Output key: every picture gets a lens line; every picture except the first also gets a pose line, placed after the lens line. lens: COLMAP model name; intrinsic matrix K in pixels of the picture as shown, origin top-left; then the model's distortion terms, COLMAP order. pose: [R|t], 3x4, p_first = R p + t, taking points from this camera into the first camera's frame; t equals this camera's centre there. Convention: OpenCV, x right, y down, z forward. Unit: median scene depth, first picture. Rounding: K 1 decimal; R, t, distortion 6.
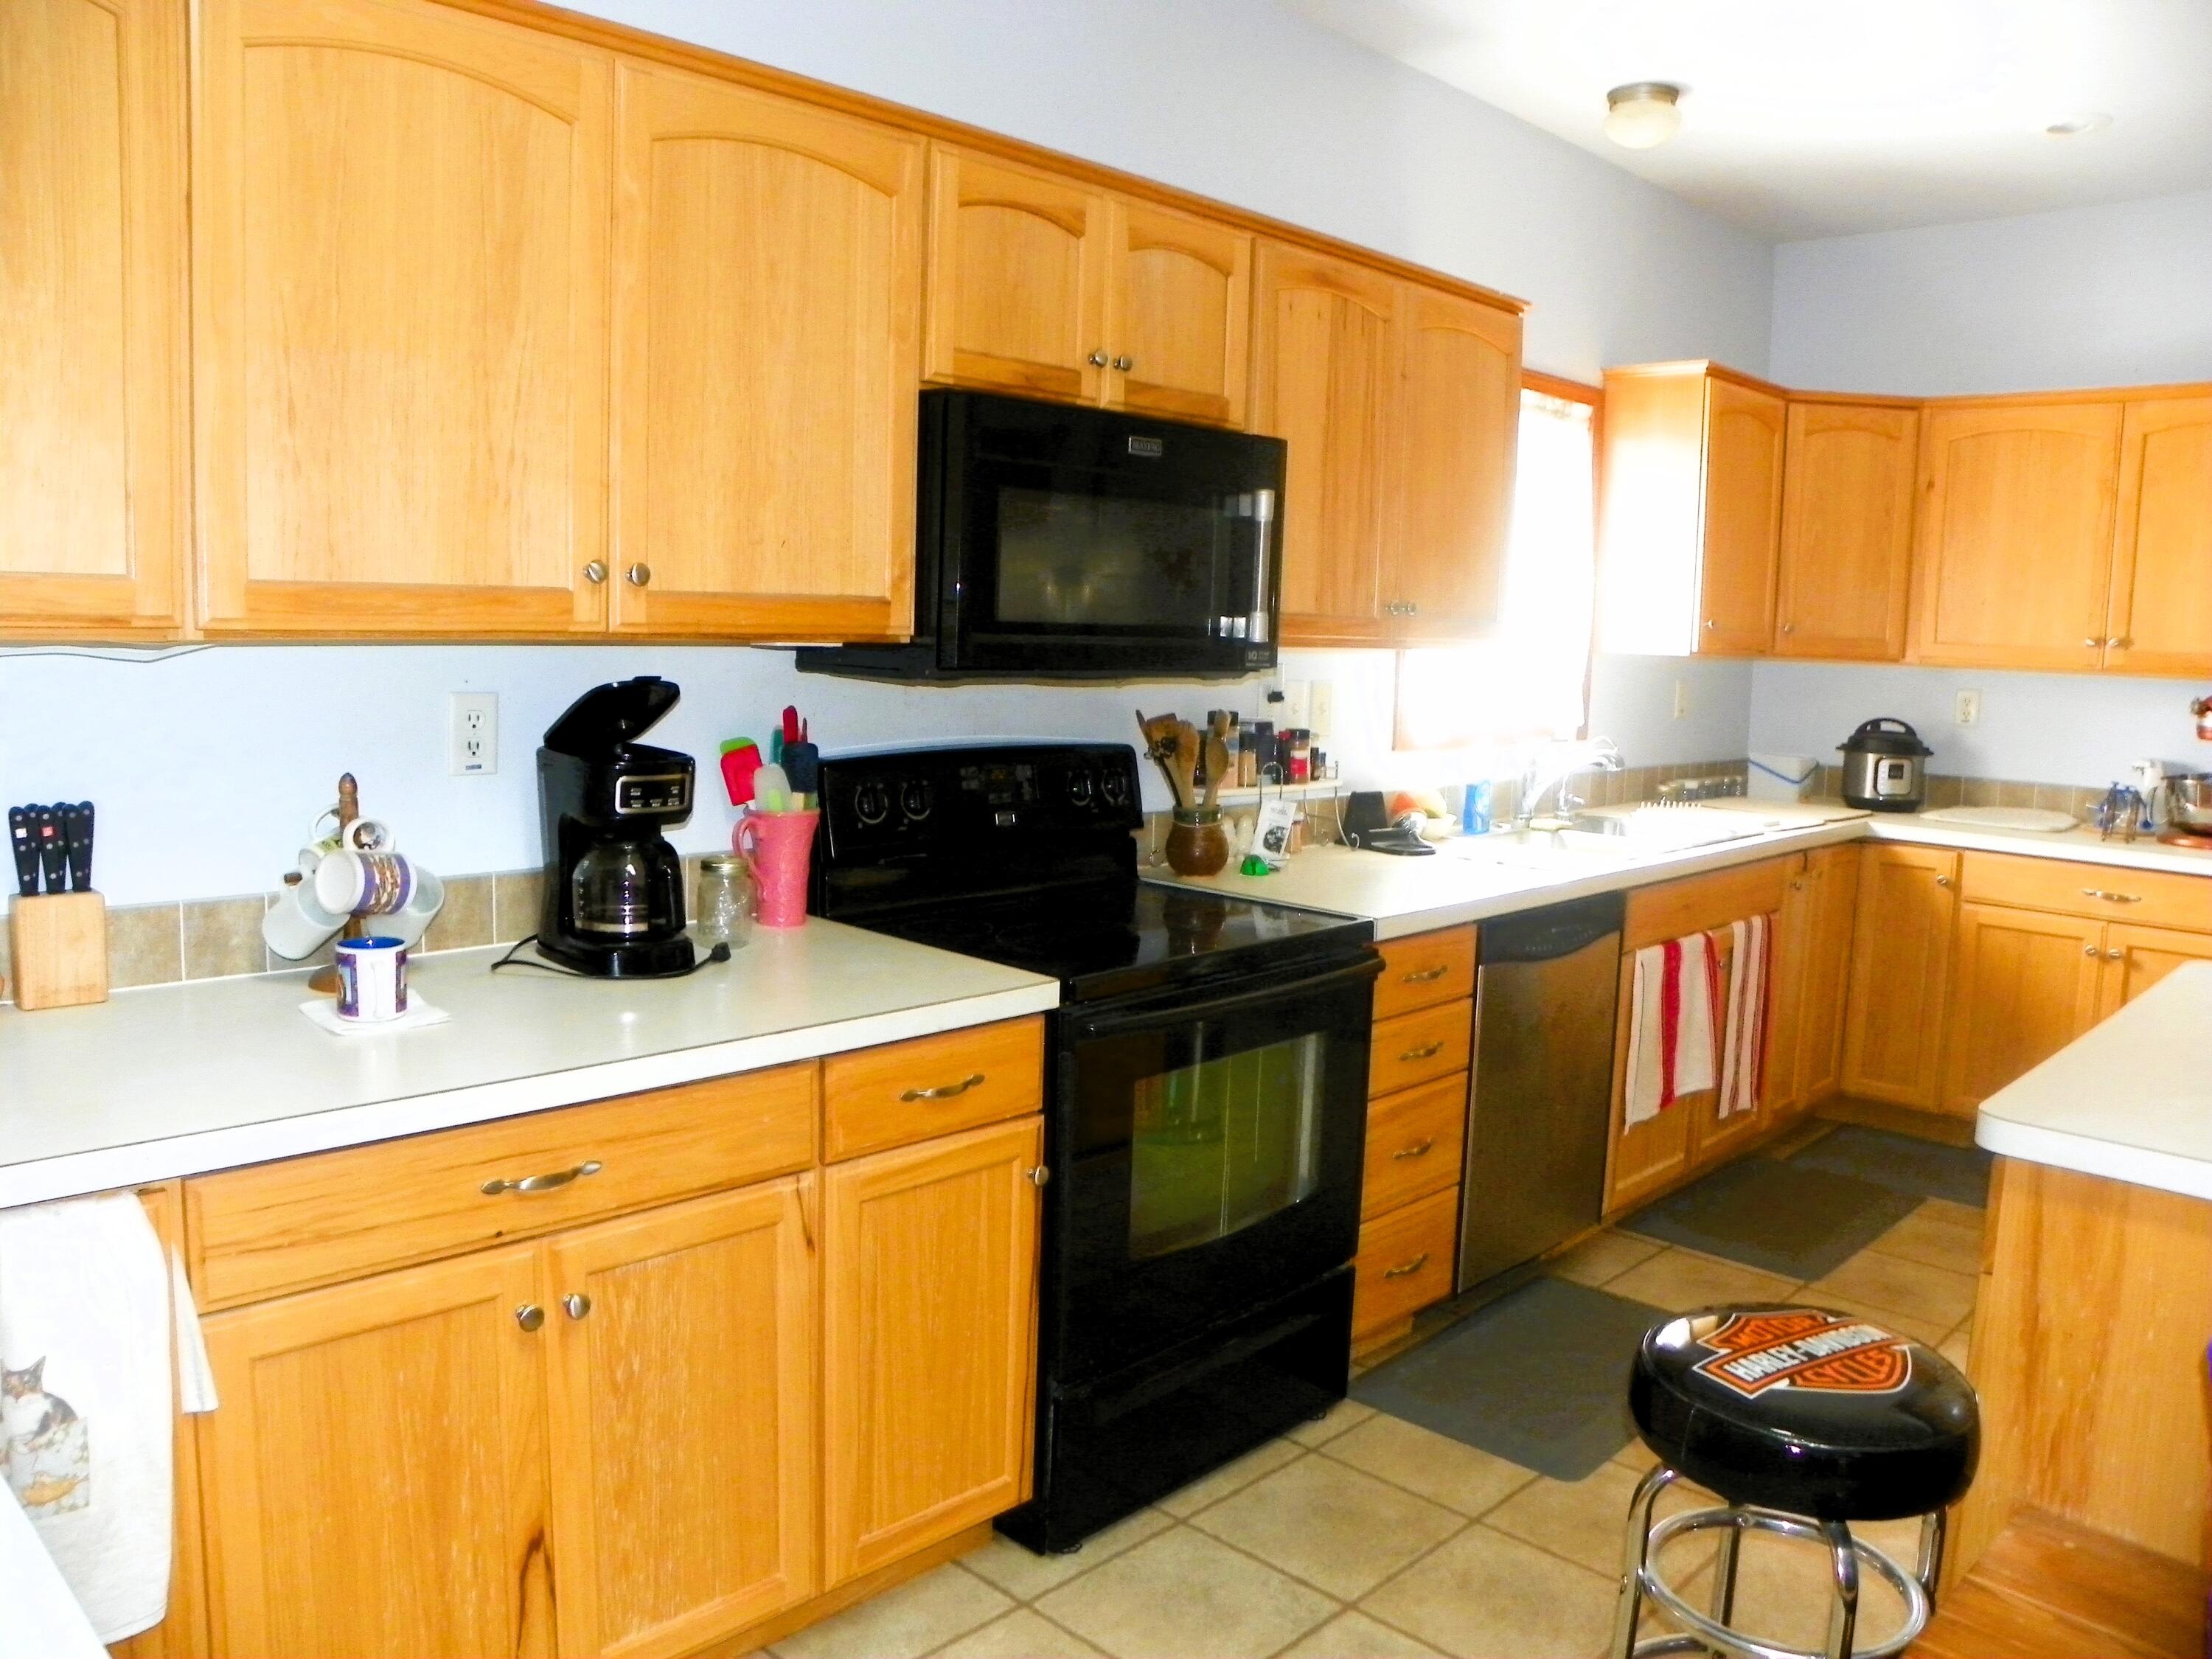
lens RADIAL K [[1679.3, 0, 1100.5], [0, 1679.3, 818.2], [0, 0, 1]] dist [-0.149852, 0.093958]
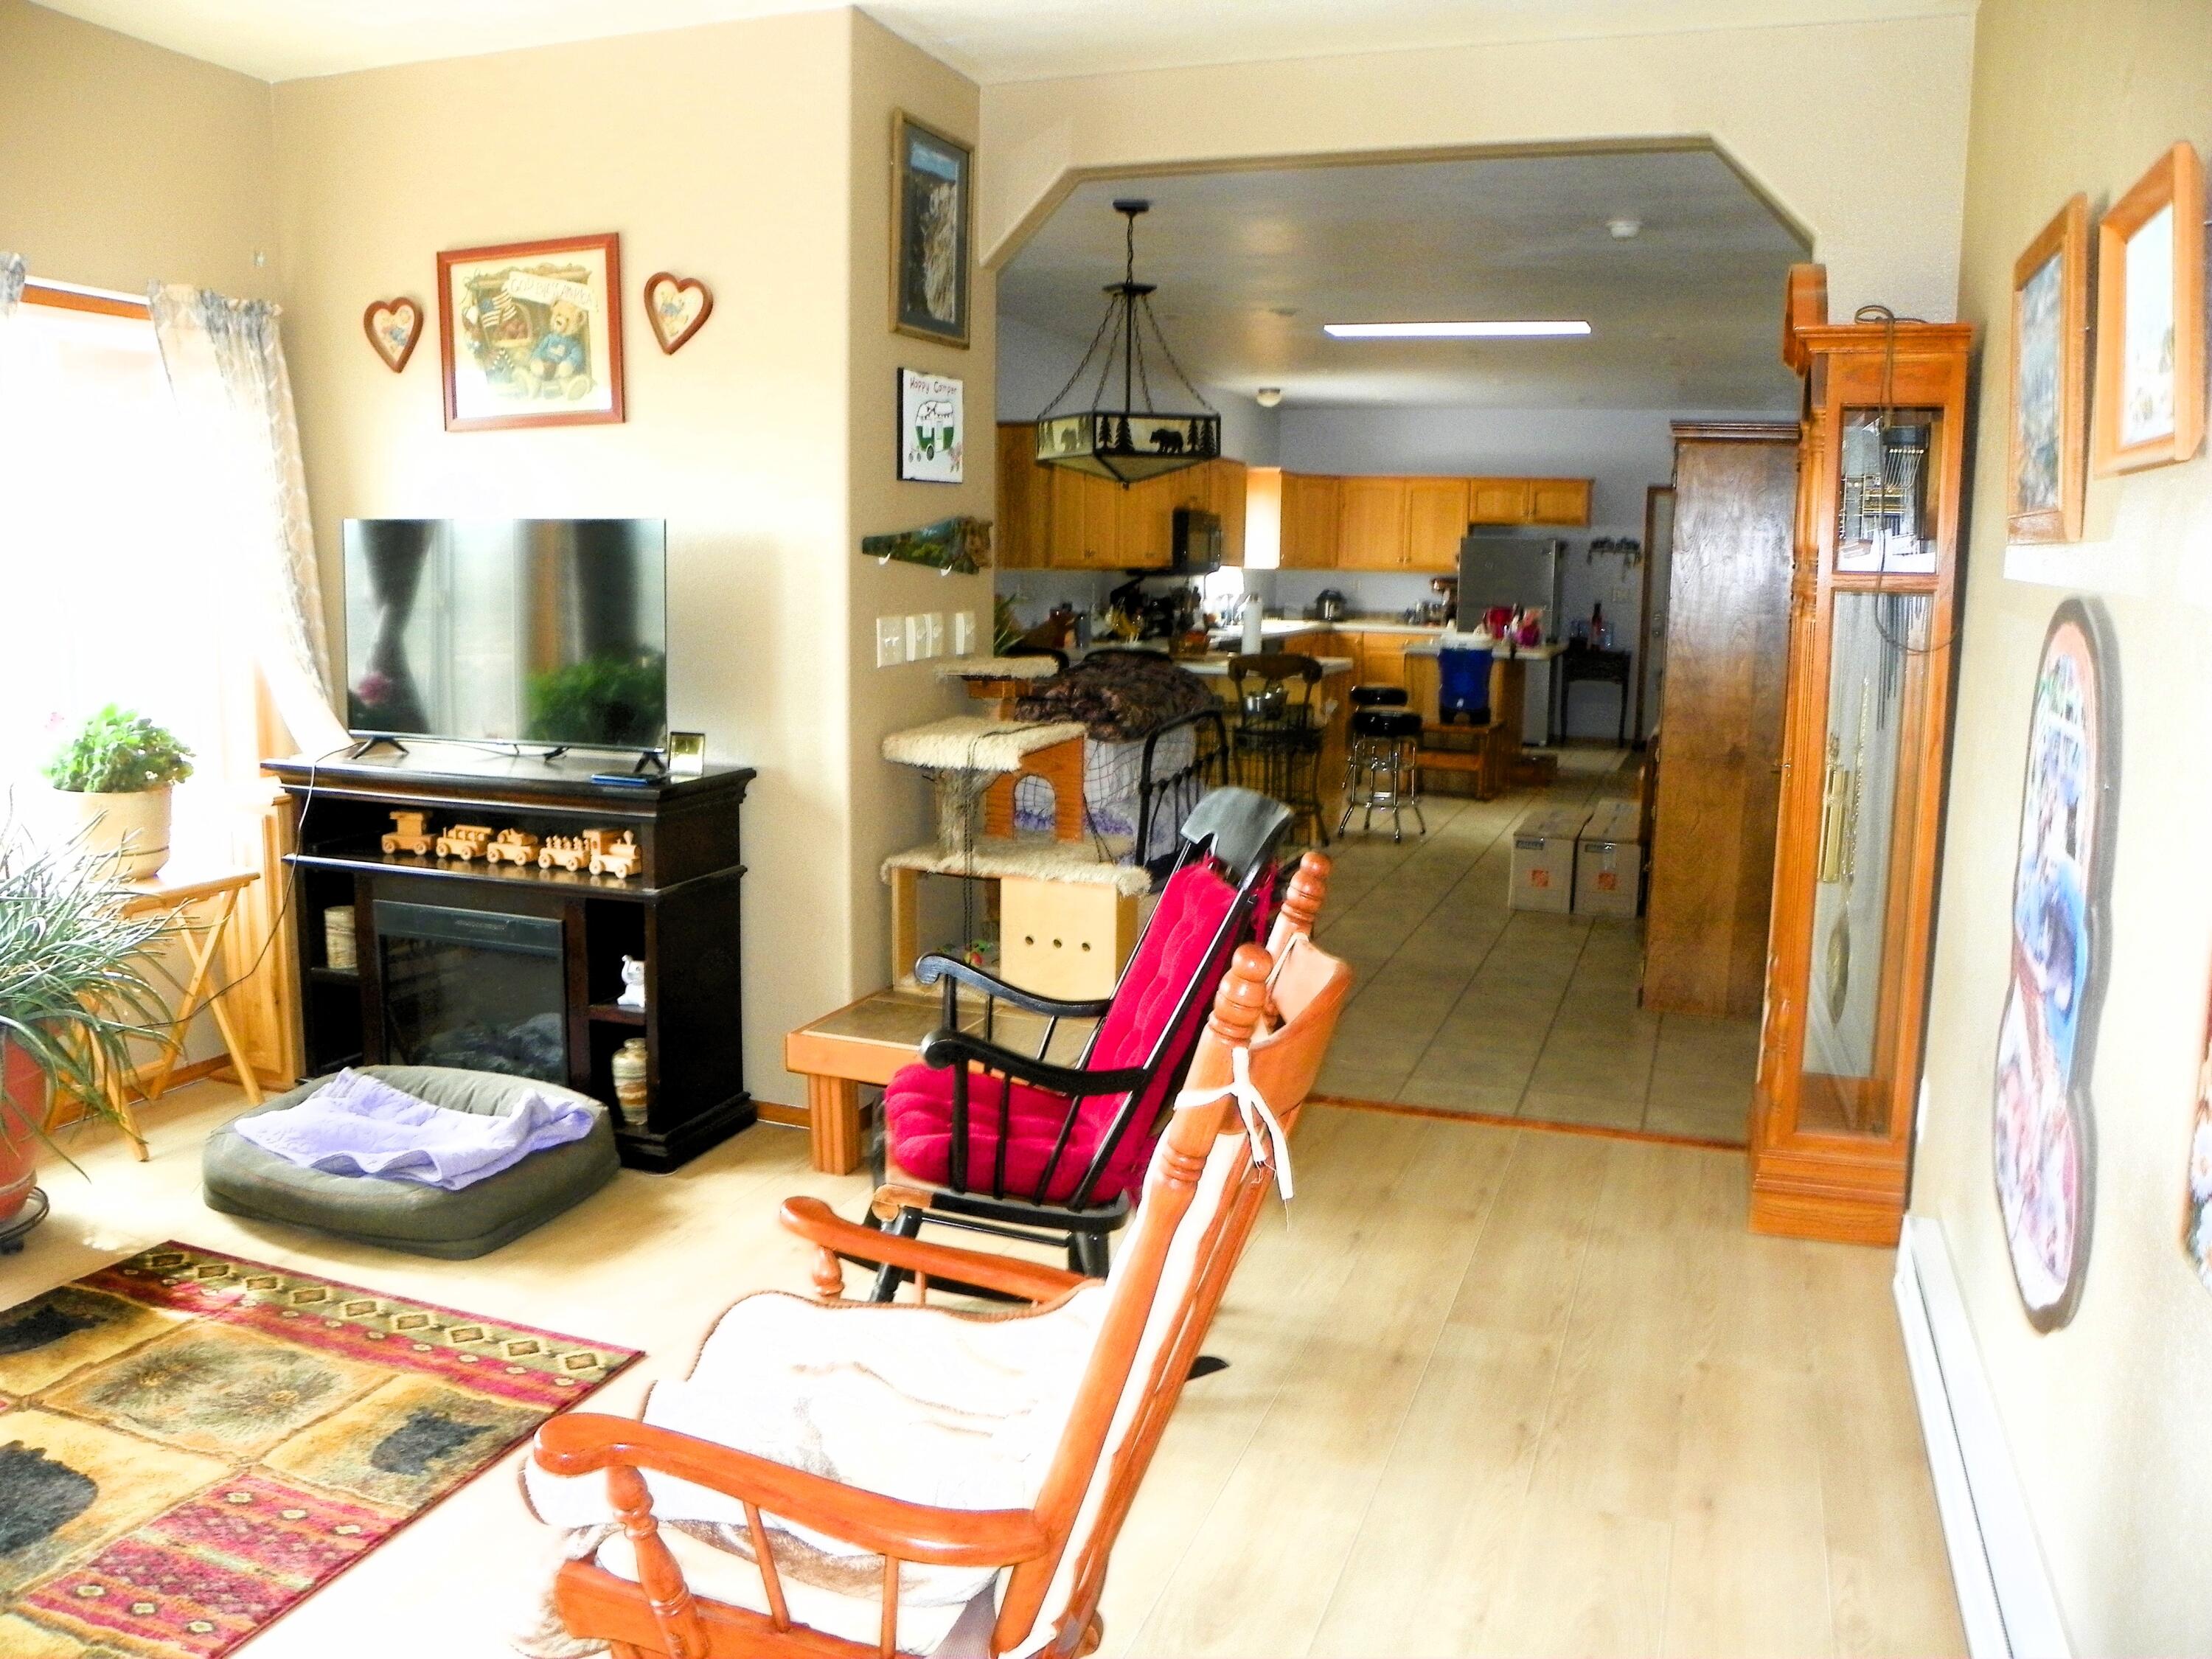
lens RADIAL K [[1679.3, 0, 1098.6], [0, 1679.3, 812.4], [0, 0, 1]] dist [-0.149852, 0.093958]
pose [[0.918756, -0.073669, 0.387891, -1.700881], [0.056225, 0.996838, 0.056147, 0.228314], [-0.390801, -0.029776, 0.919993, -2.473242]]
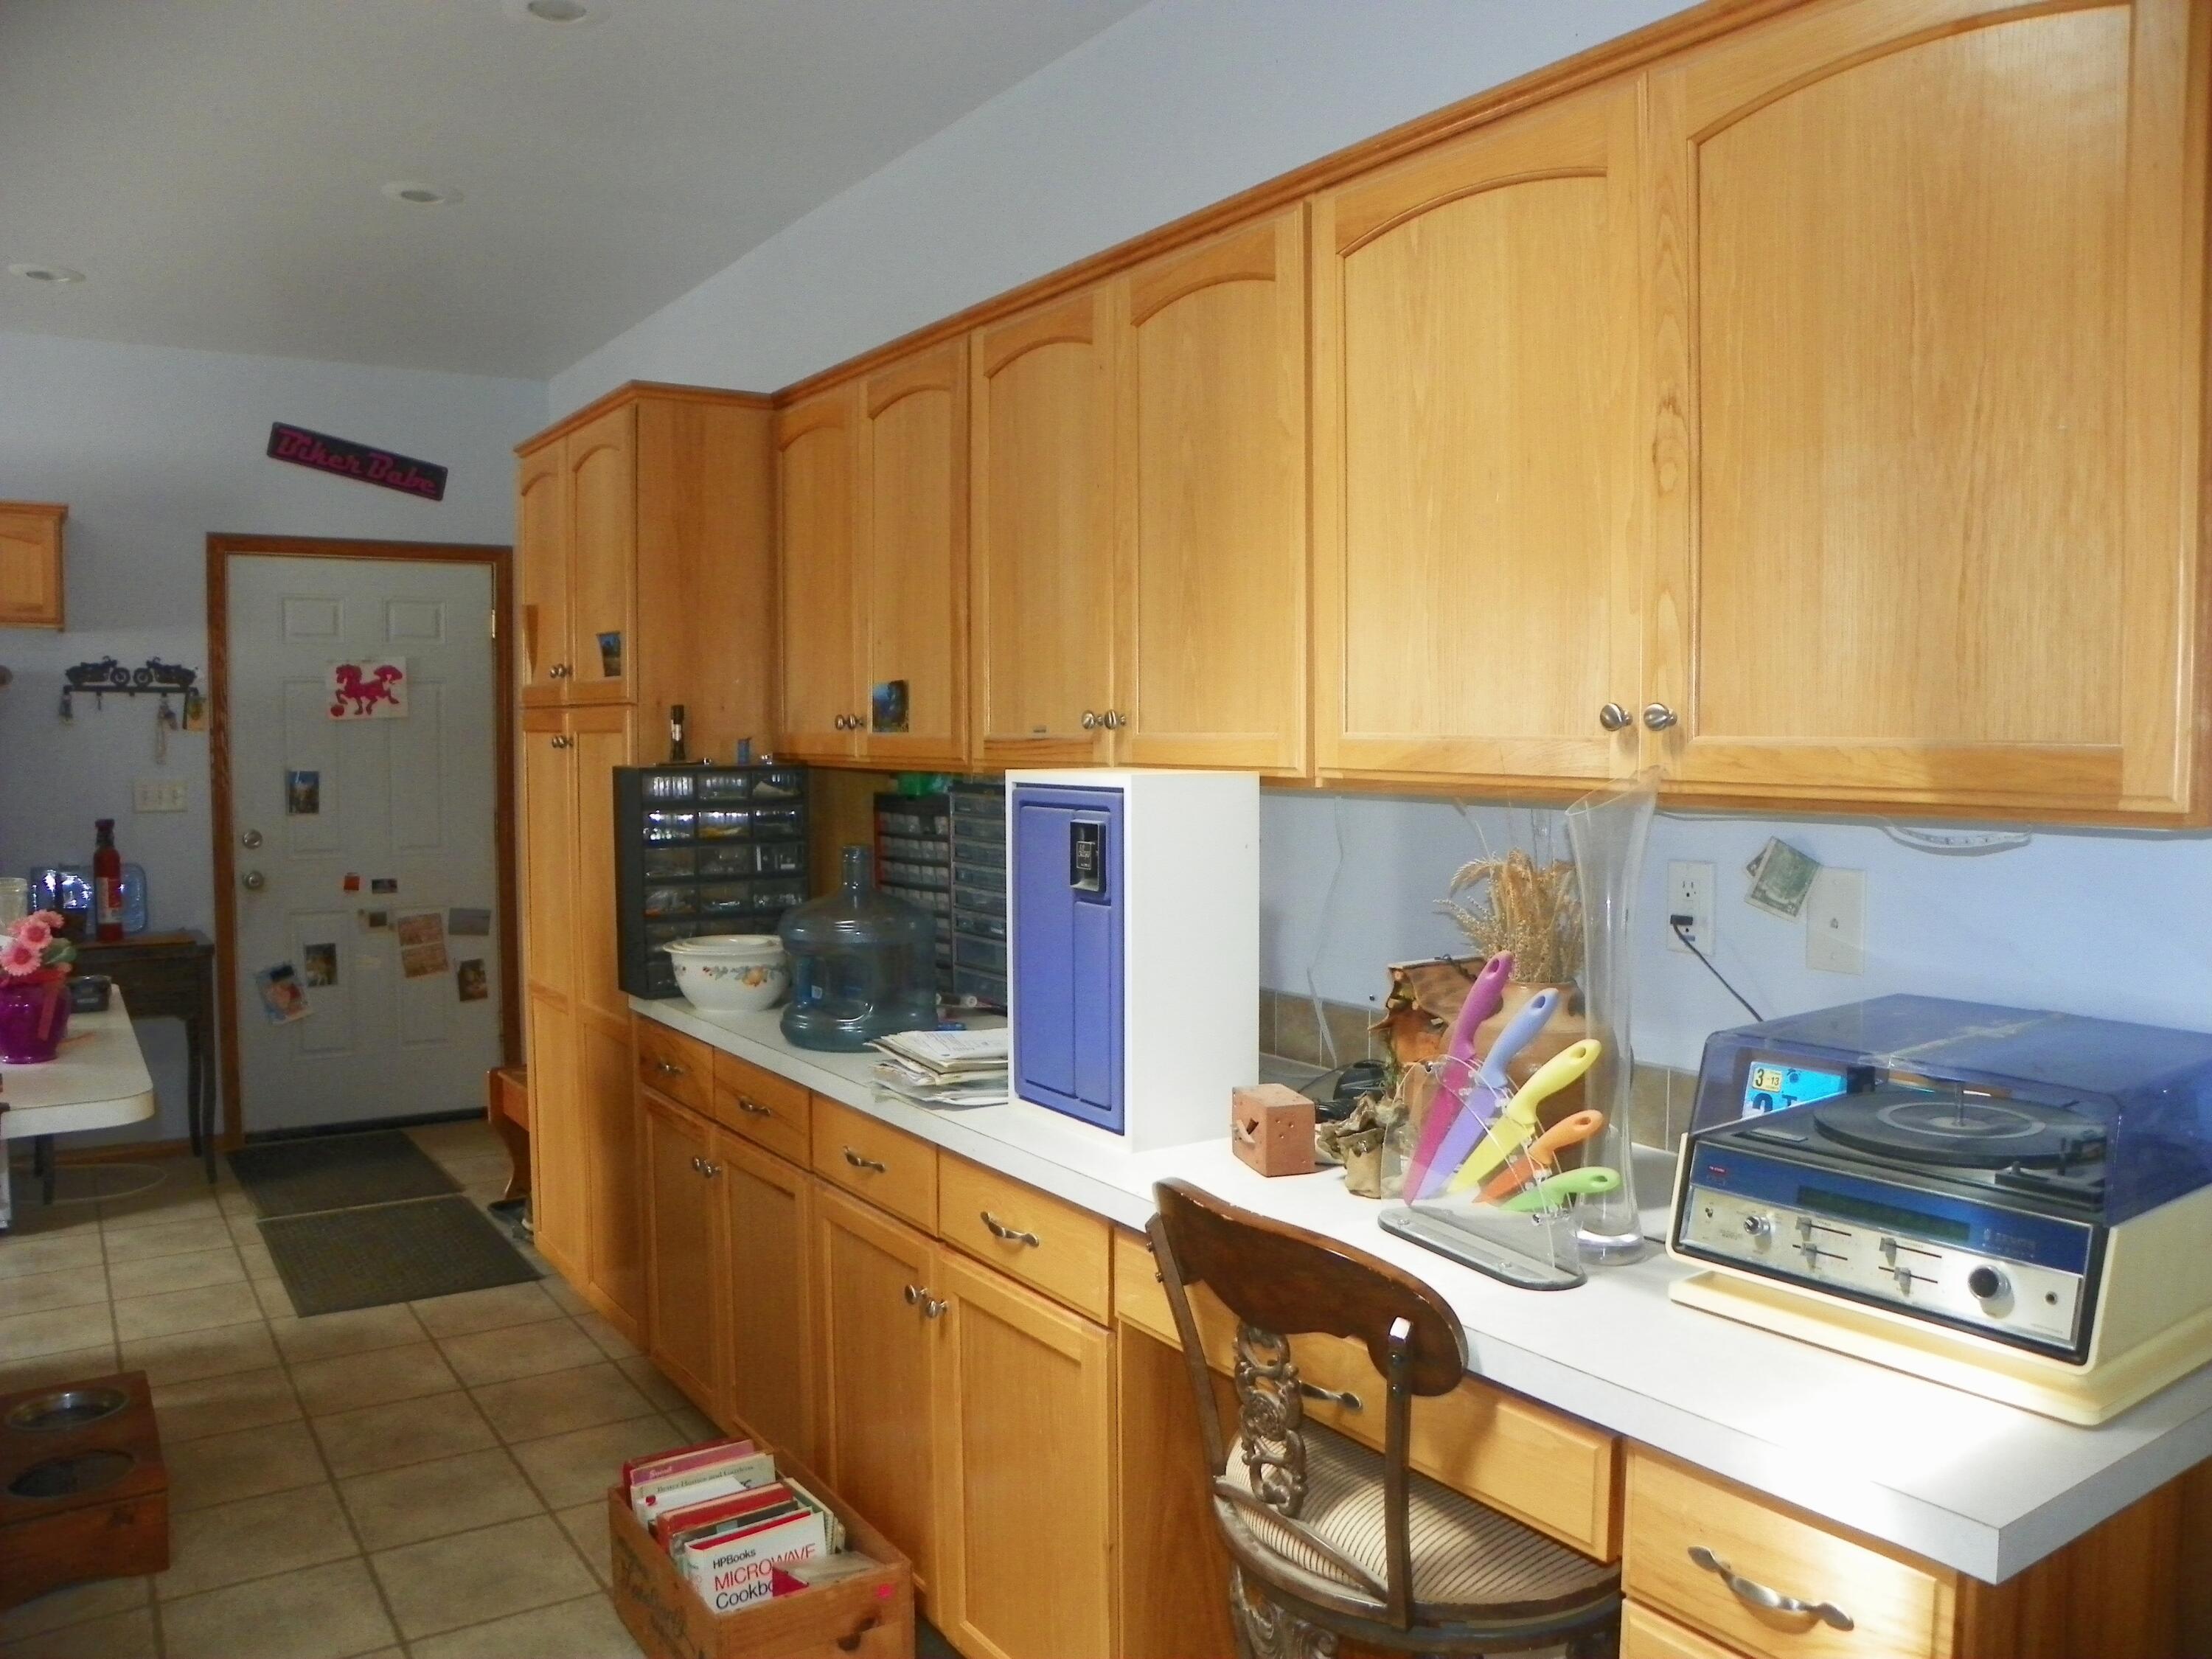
lens RADIAL K [[1679.3, 0, 1107.8], [0, 1679.3, 825.6], [0, 0, 1]] dist [-0.149852, 0.093958]
pose [[0.210293, -0.085310, 0.973909, -0.109308], [0.121274, 0.990768, 0.060600, 0.017966], [-0.970087, 0.105366, 0.218697, -0.252075]]
